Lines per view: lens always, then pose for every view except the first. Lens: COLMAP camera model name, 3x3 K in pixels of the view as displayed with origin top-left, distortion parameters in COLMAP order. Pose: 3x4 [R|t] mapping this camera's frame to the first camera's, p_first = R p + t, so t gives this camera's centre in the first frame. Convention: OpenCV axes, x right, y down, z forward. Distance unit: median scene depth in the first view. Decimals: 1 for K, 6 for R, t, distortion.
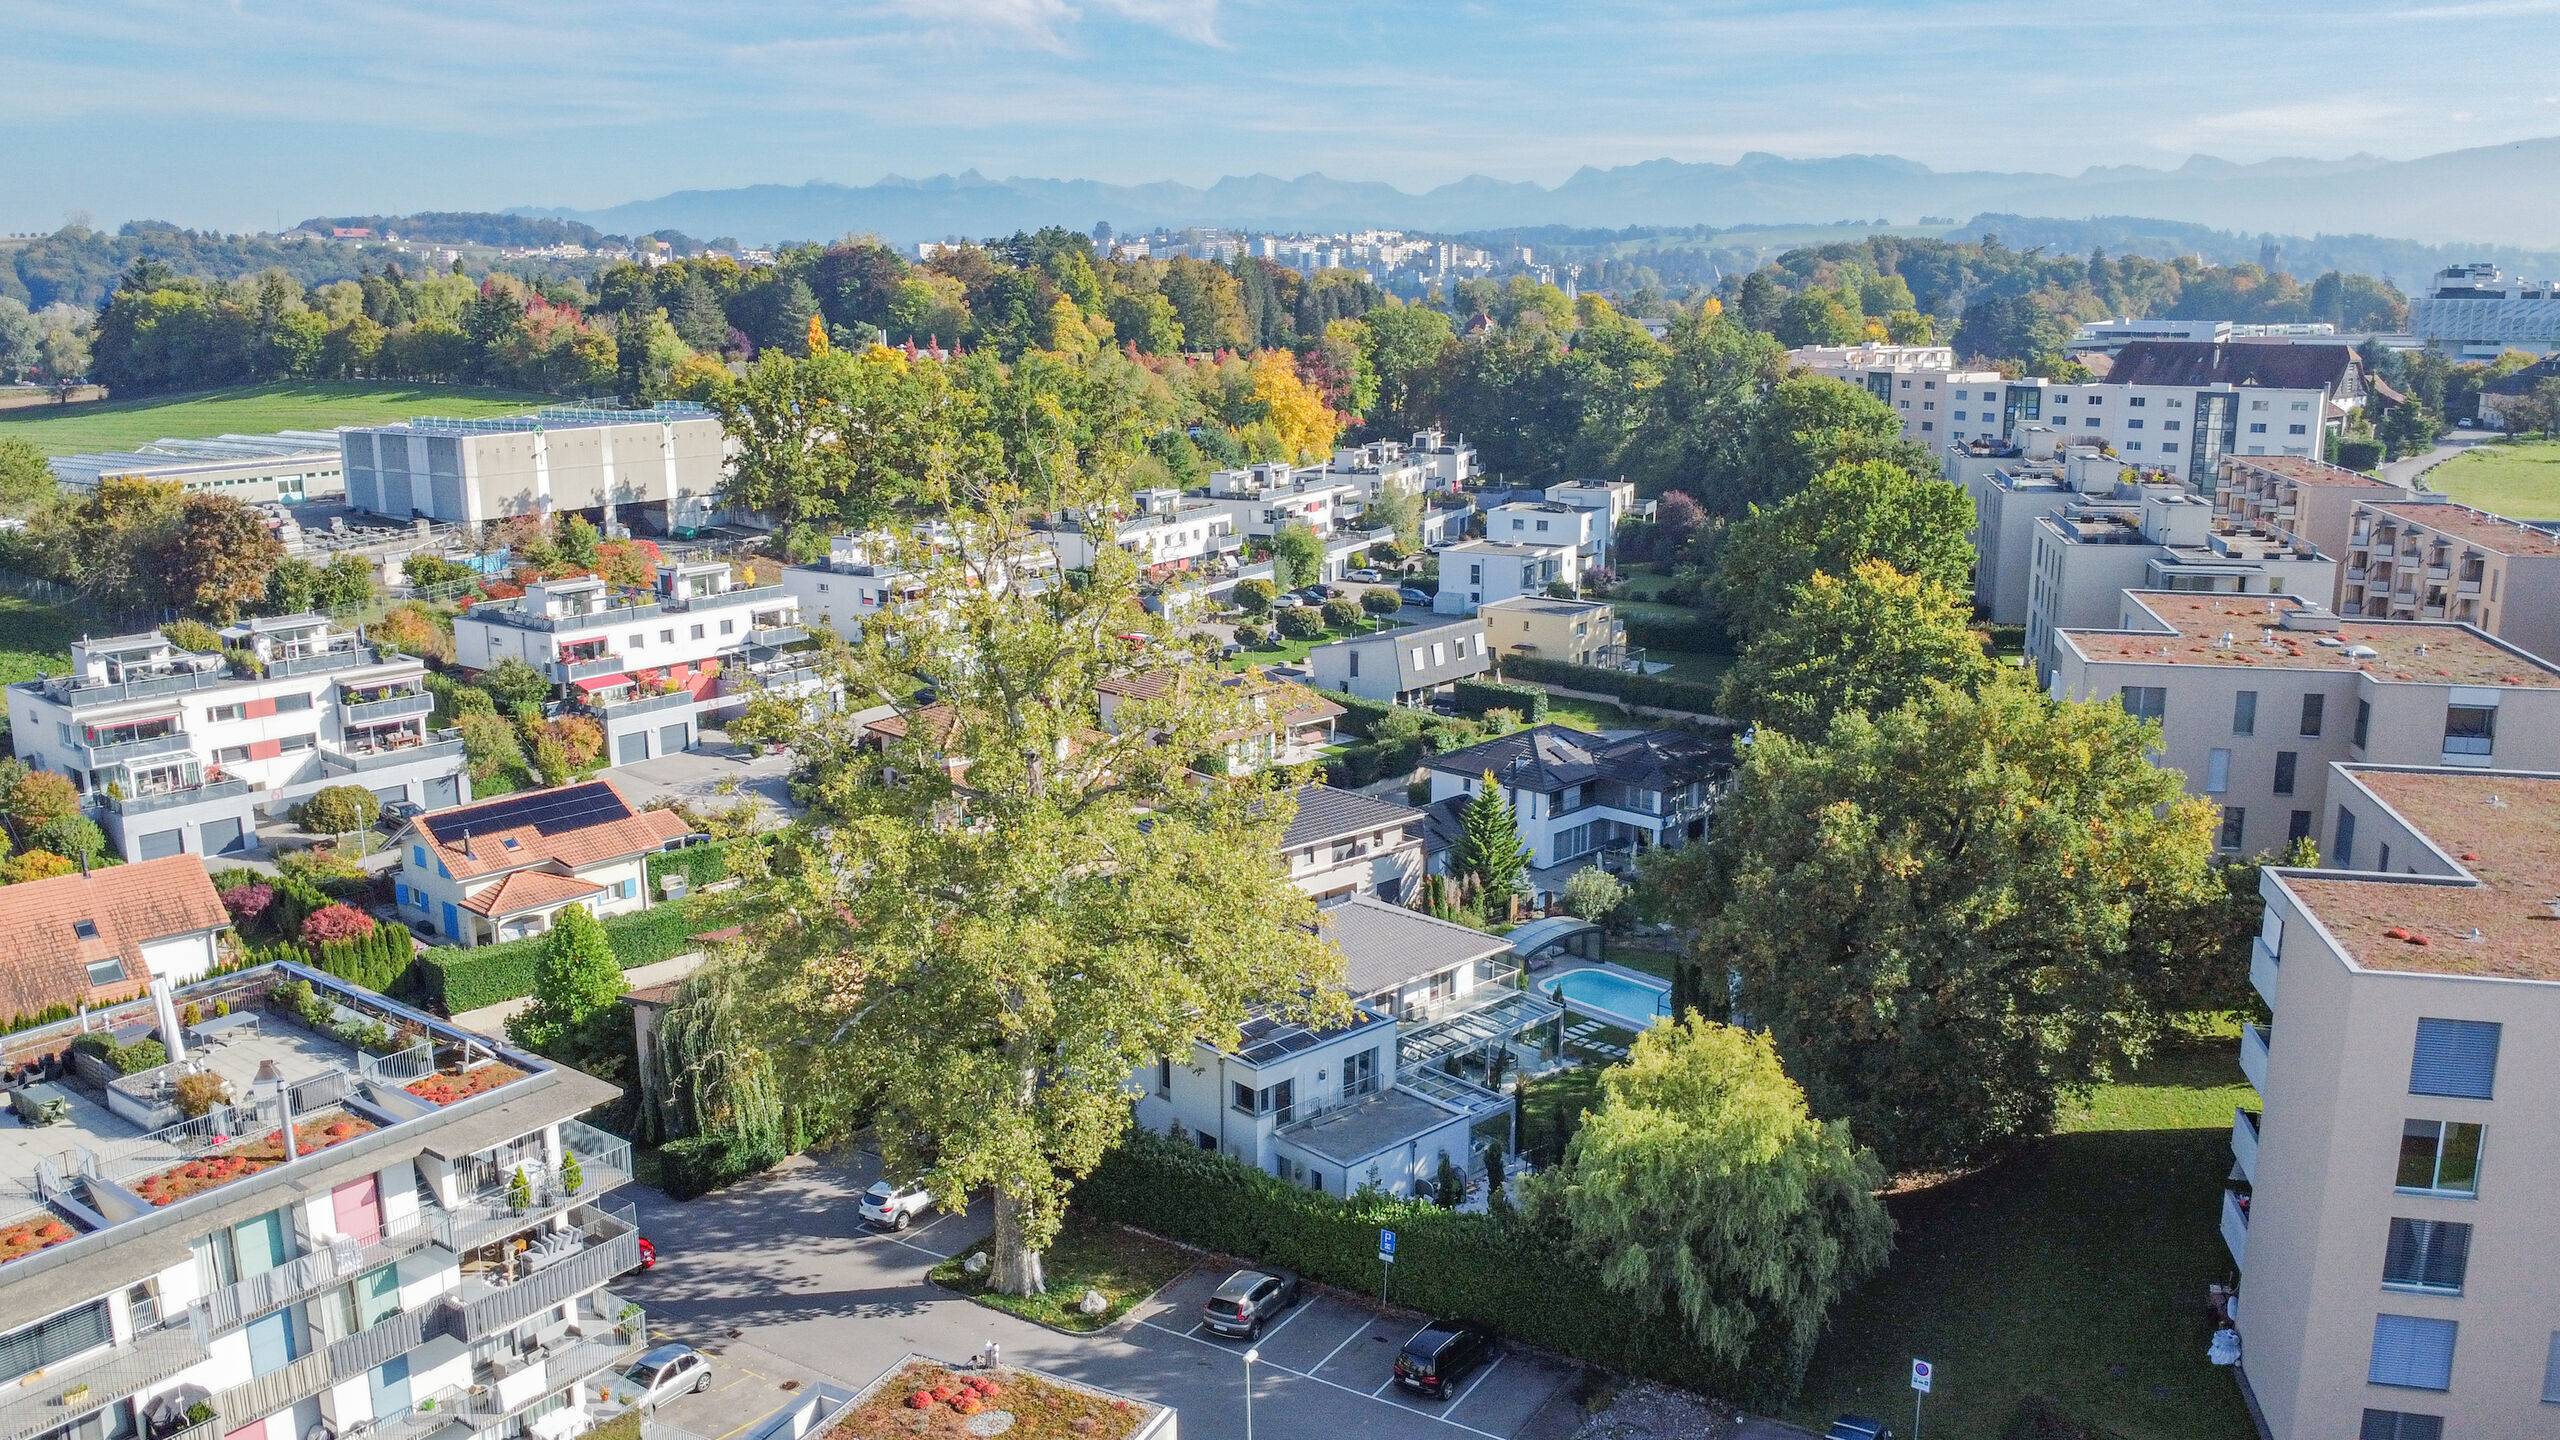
lens RADIAL K [[1871.6, 0, 1273.8], [0, 1871.6, 708.9], [0, 0, 1]] dist [-0.017180, -0.025822]
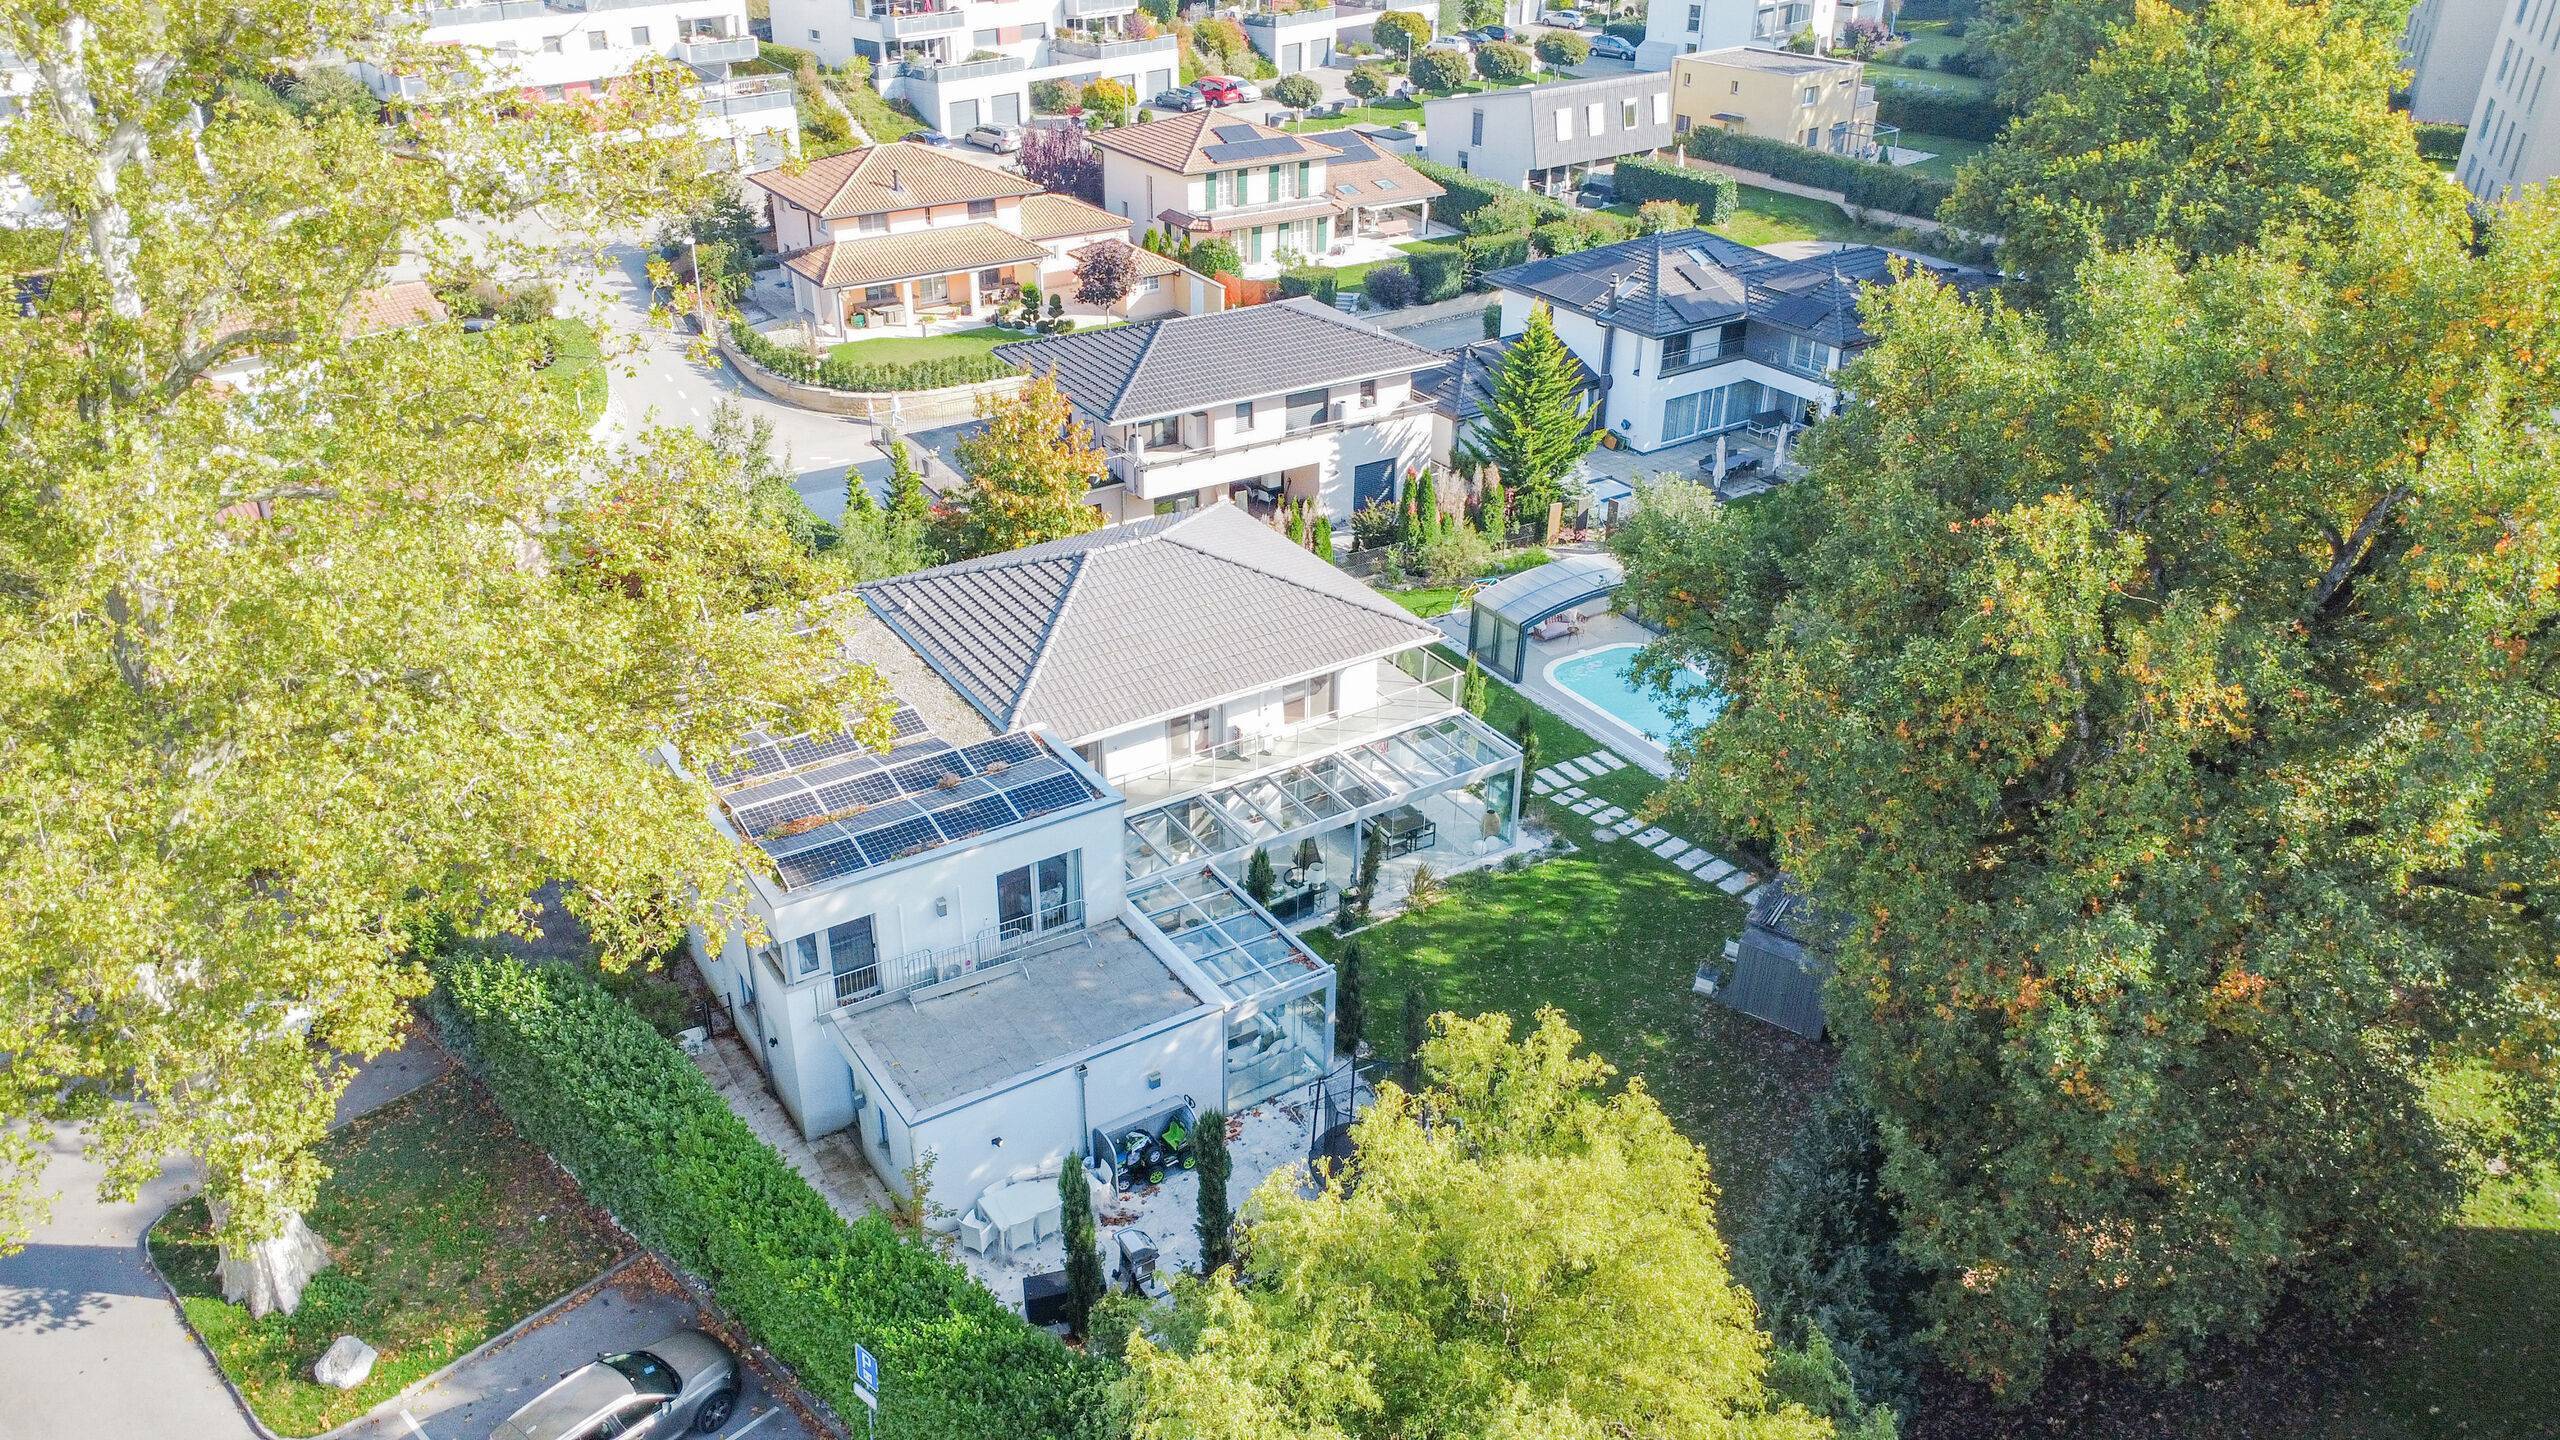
lens RADIAL K [[1871.6, 0, 1273.8], [0, 1871.6, 708.9], [0, 0, 1]] dist [-0.017180, -0.025822]
pose [[0.987894, 0.090186, -0.126220, 0.077041], [-0.052662, 0.960295, 0.273972, -0.001448], [0.145917, -0.264008, 0.953419, 0.233695]]
